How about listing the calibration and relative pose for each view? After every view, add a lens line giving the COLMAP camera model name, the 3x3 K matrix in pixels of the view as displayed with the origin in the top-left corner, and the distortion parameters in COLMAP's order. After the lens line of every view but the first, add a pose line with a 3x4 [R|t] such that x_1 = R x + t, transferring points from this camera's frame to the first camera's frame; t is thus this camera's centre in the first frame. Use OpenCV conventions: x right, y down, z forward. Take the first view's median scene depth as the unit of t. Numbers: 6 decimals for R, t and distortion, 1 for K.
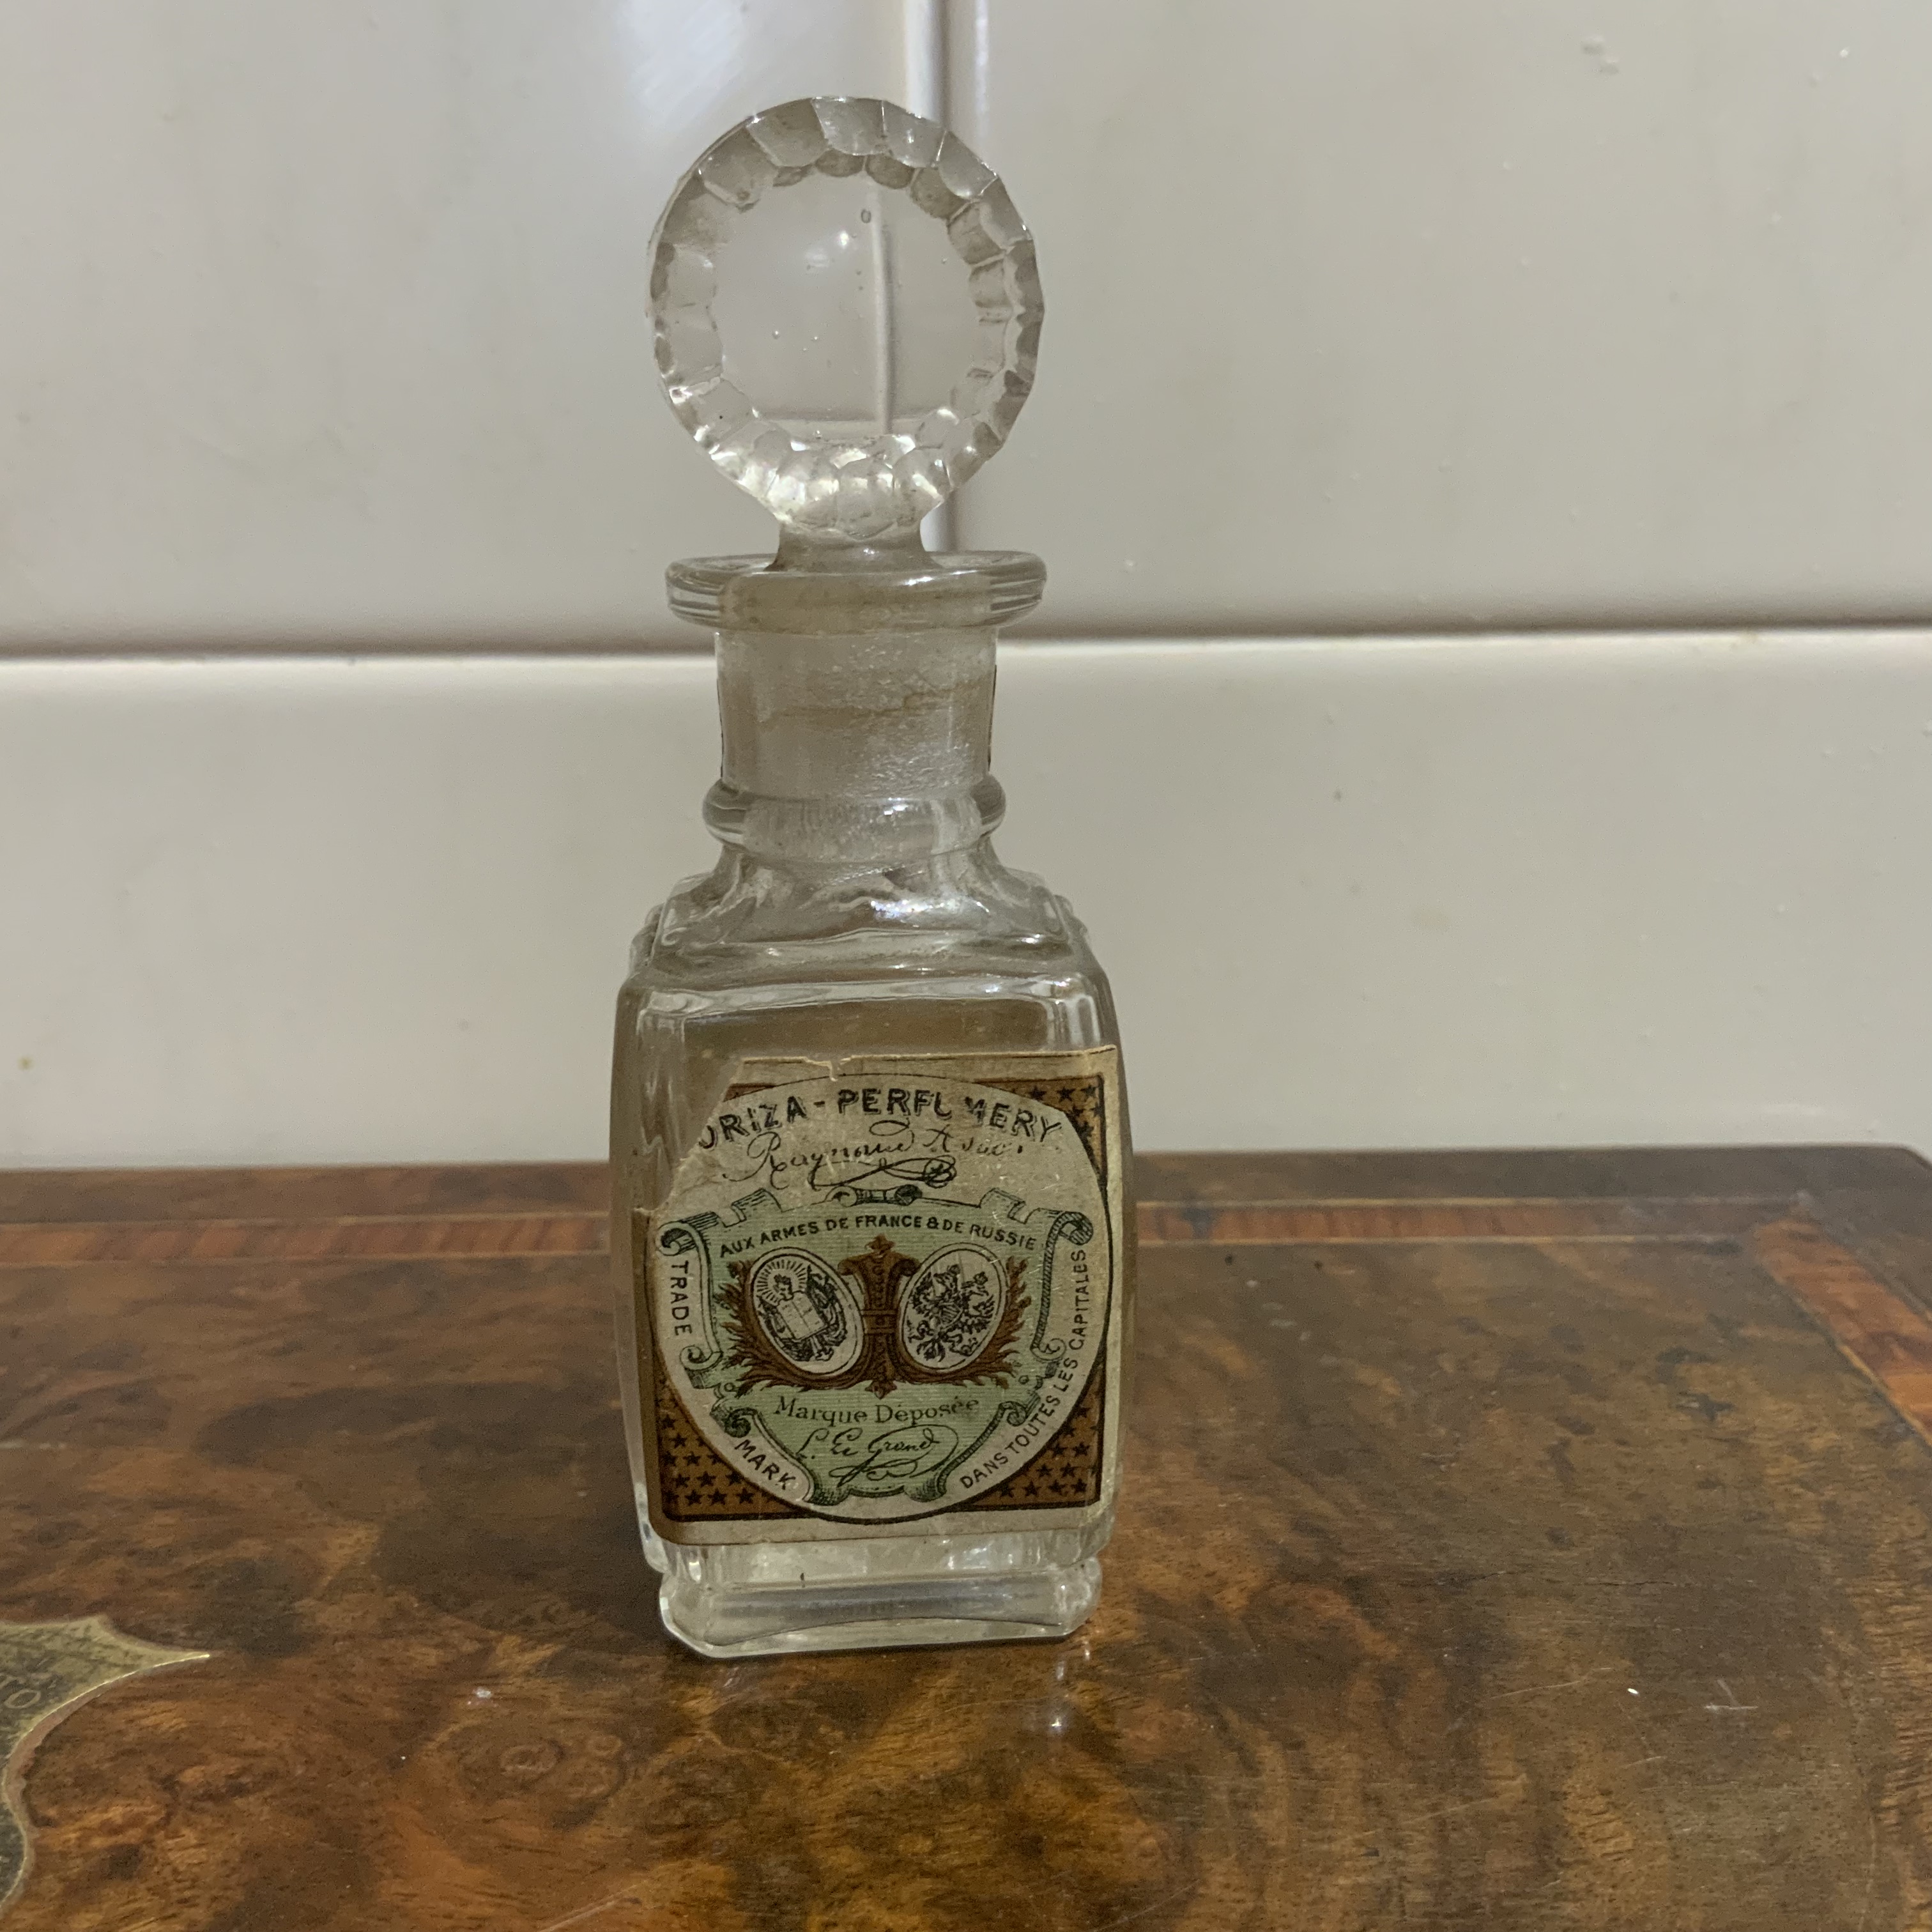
lens RADIAL K [[2187.8, 0, 956.9], [0, 2187.8, 961.2], [0, 0, 1]] dist [0.044790, 0.000000]
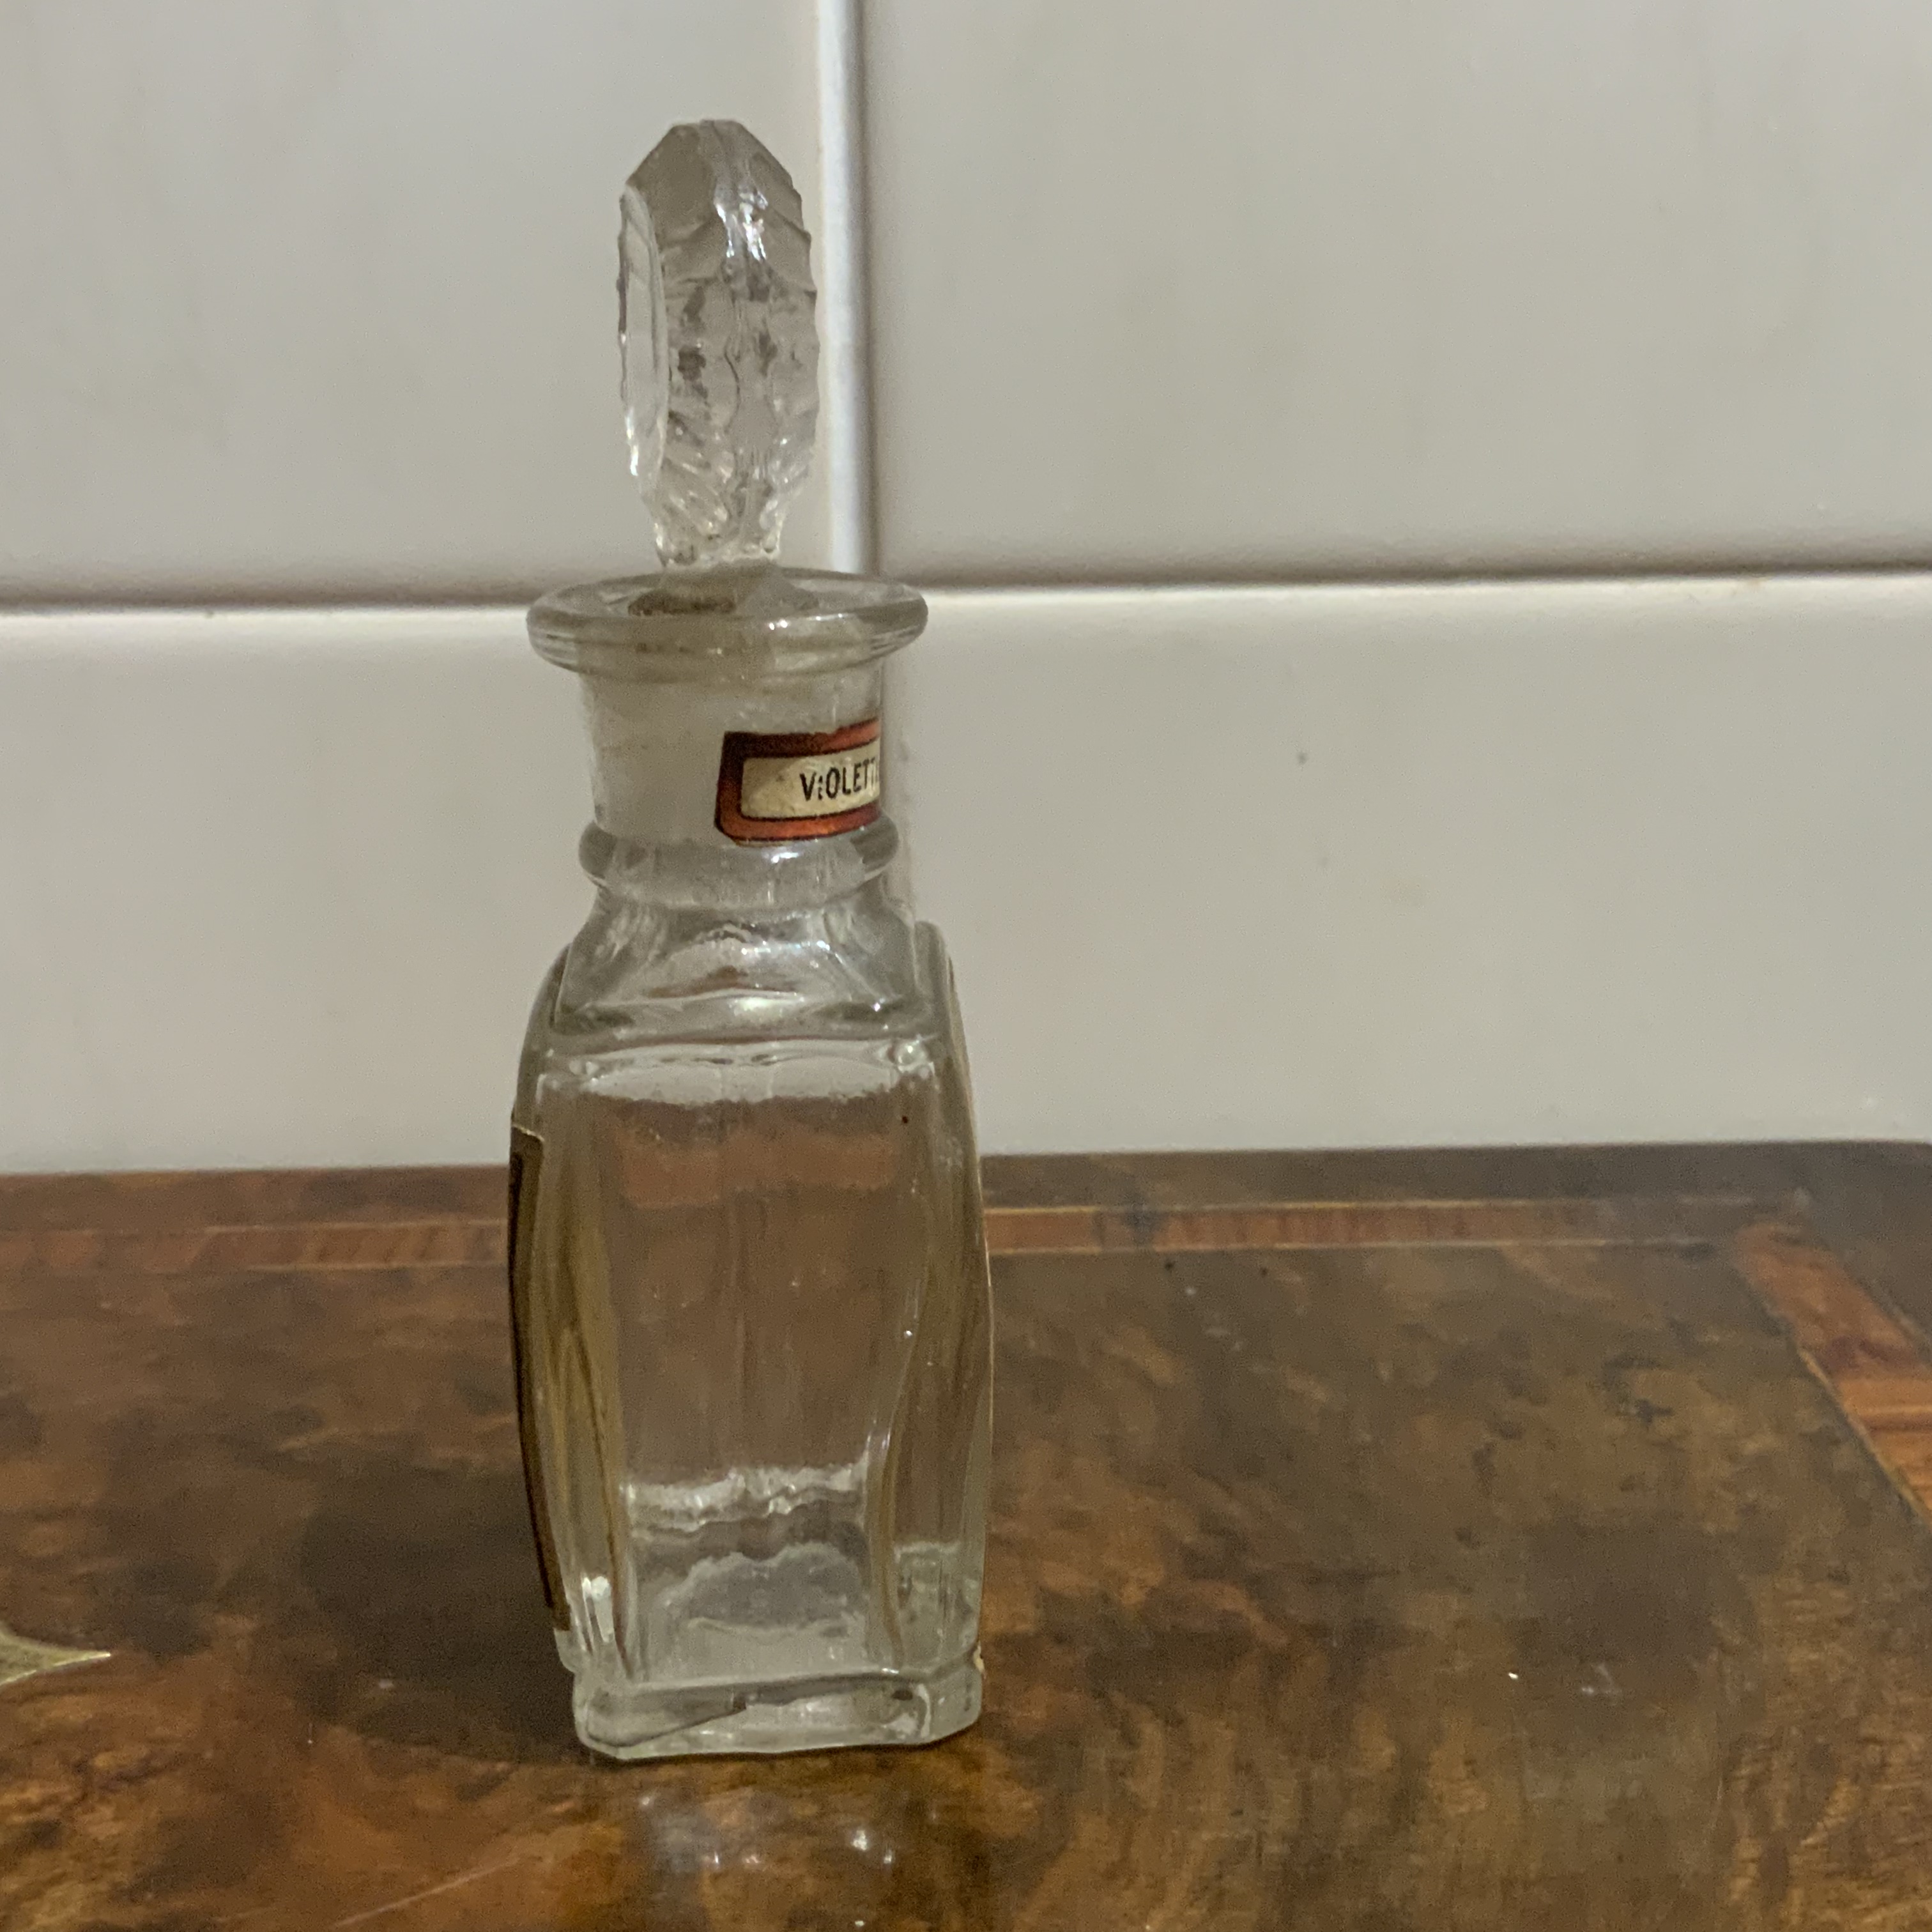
lens RADIAL K [[2911.7, 0, 957.4], [0, 2911.7, 923.3], [0, 0, 1]] dist [0.093476, 0.000000]
pose [[0.999985, -0.004329, 0.003324, 0.044837], [0.004307, 0.999968, 0.006753, -0.026250], [-0.003353, -0.006738, 0.999972, -0.345684]]
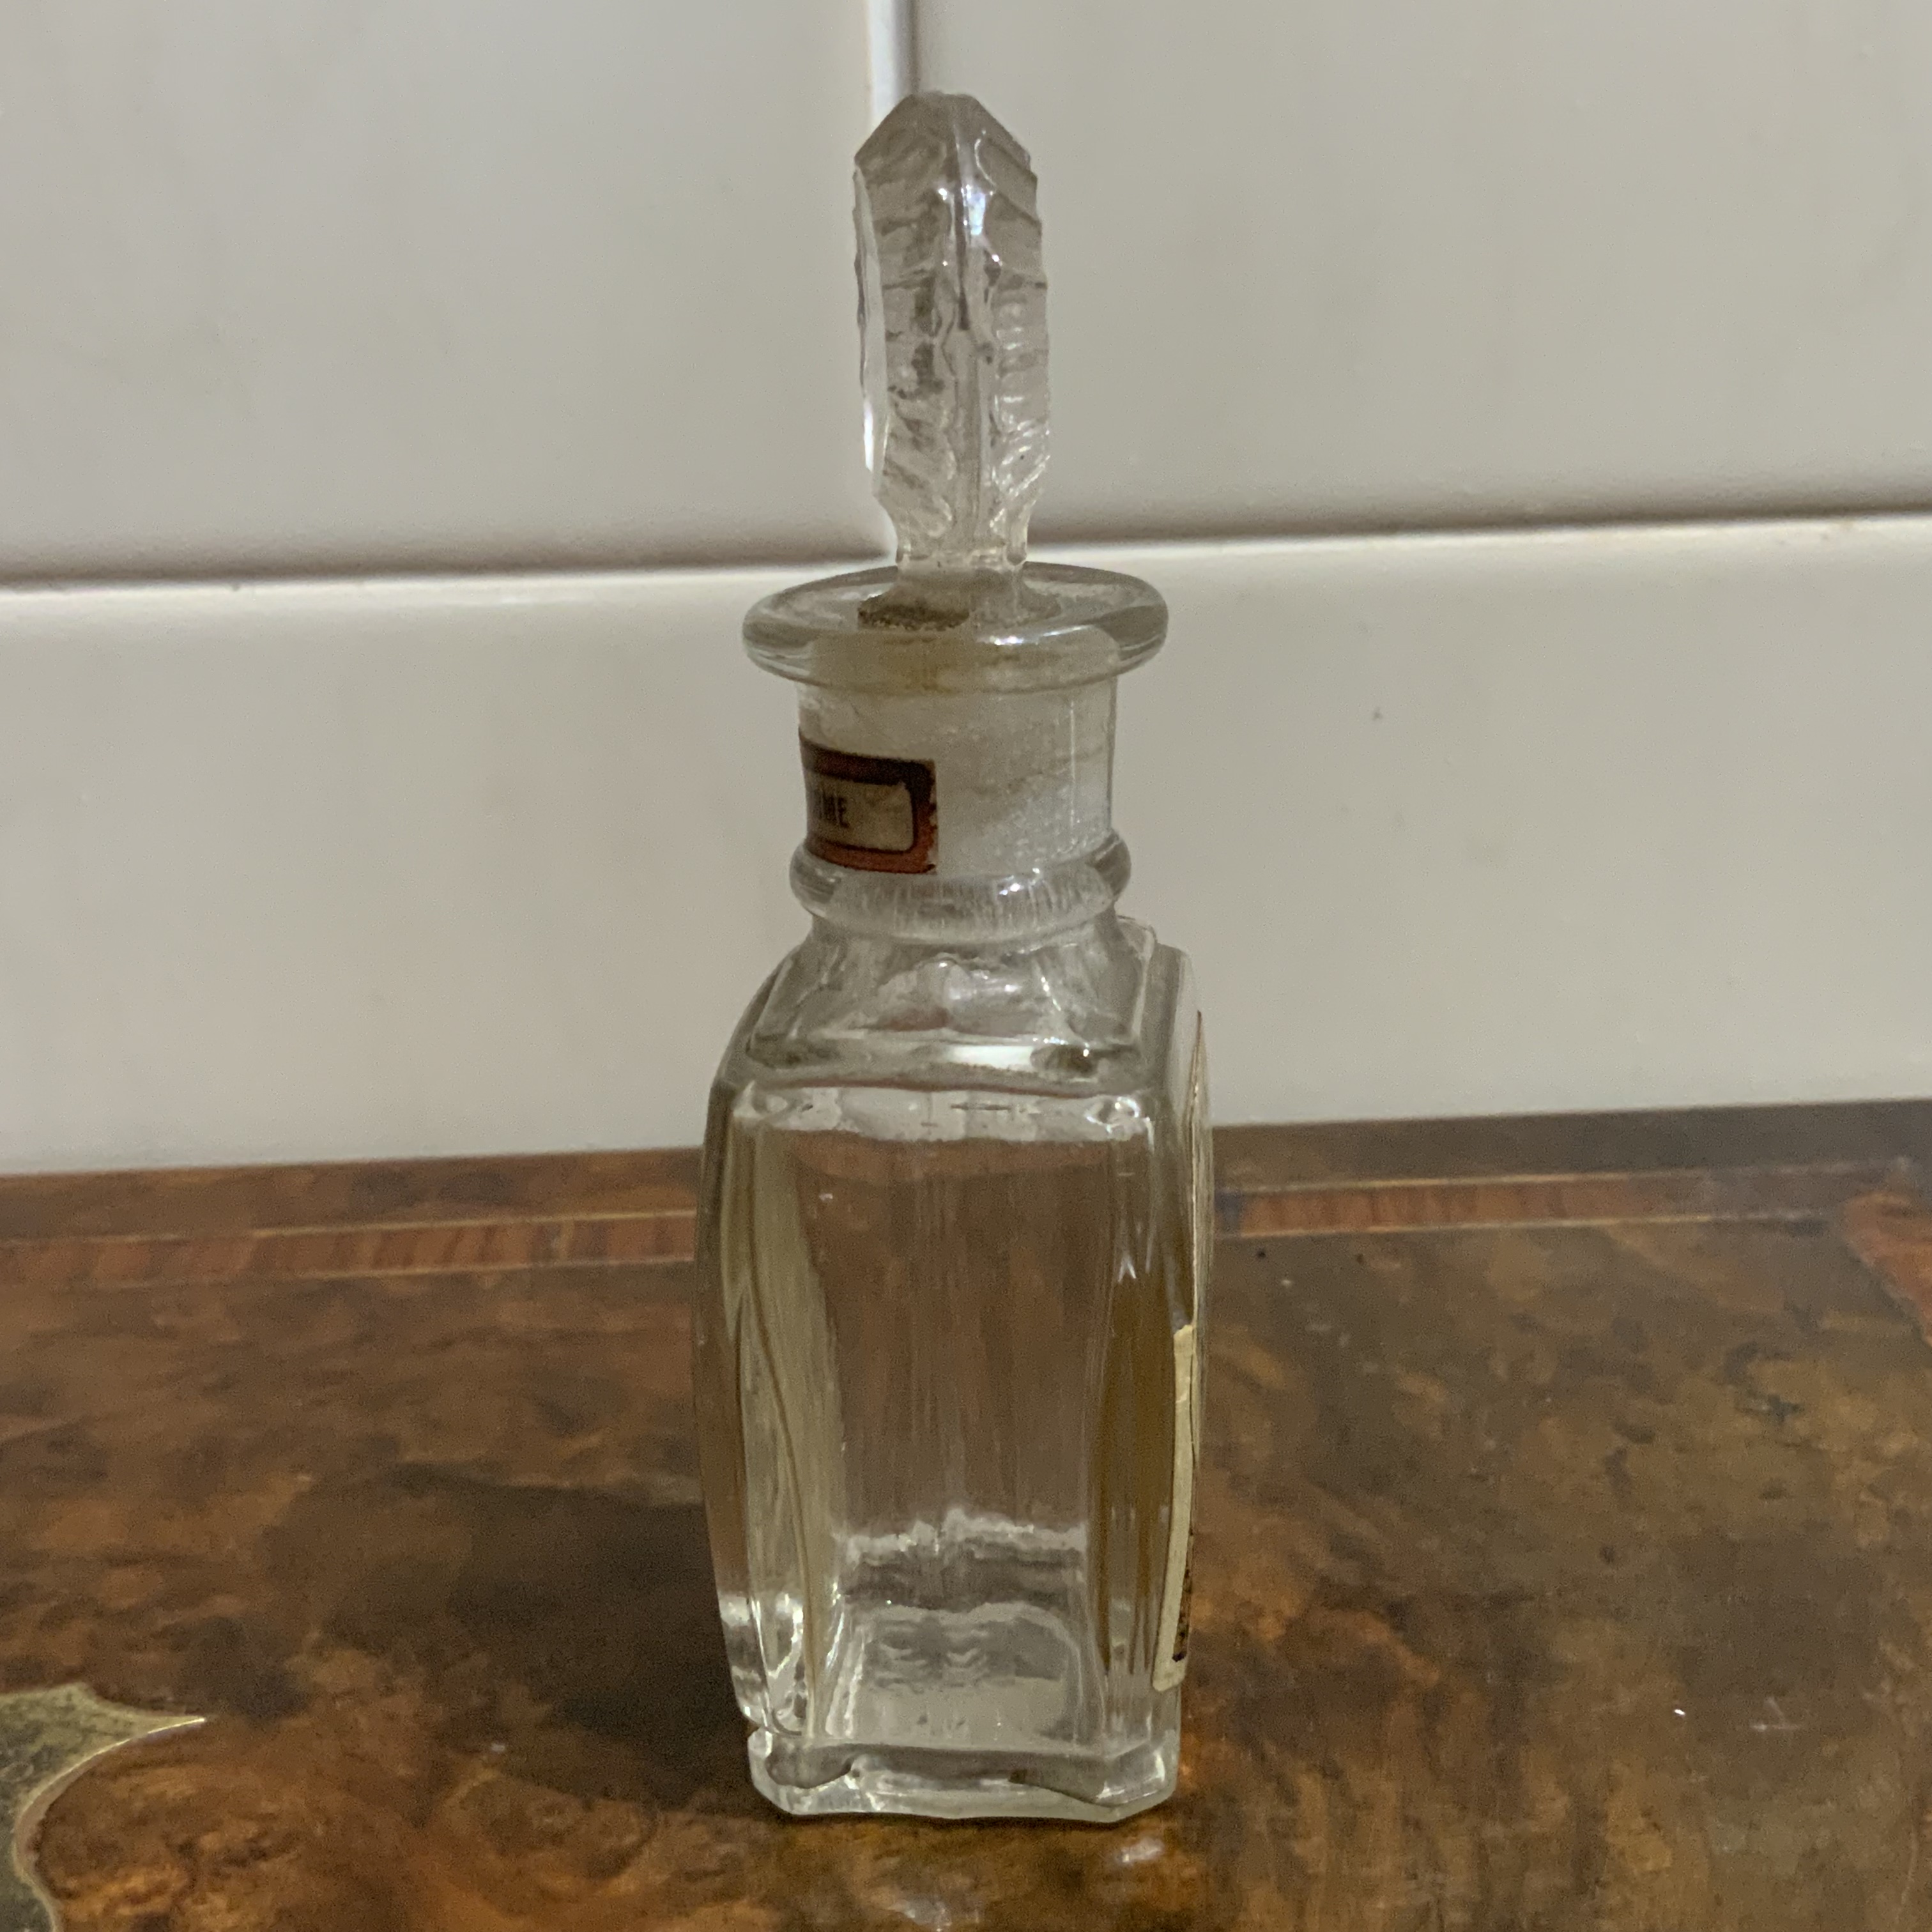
lens RADIAL K [[2911.7, 0, 963.9], [0, 2911.7, 922.9], [0, 0, 1]] dist [0.093476, 0.000000]
pose [[0.999480, -0.024157, 0.021356, -0.028595], [0.023207, 0.998776, 0.043685, -0.079061], [-0.022385, -0.043167, 0.998817, -0.270965]]
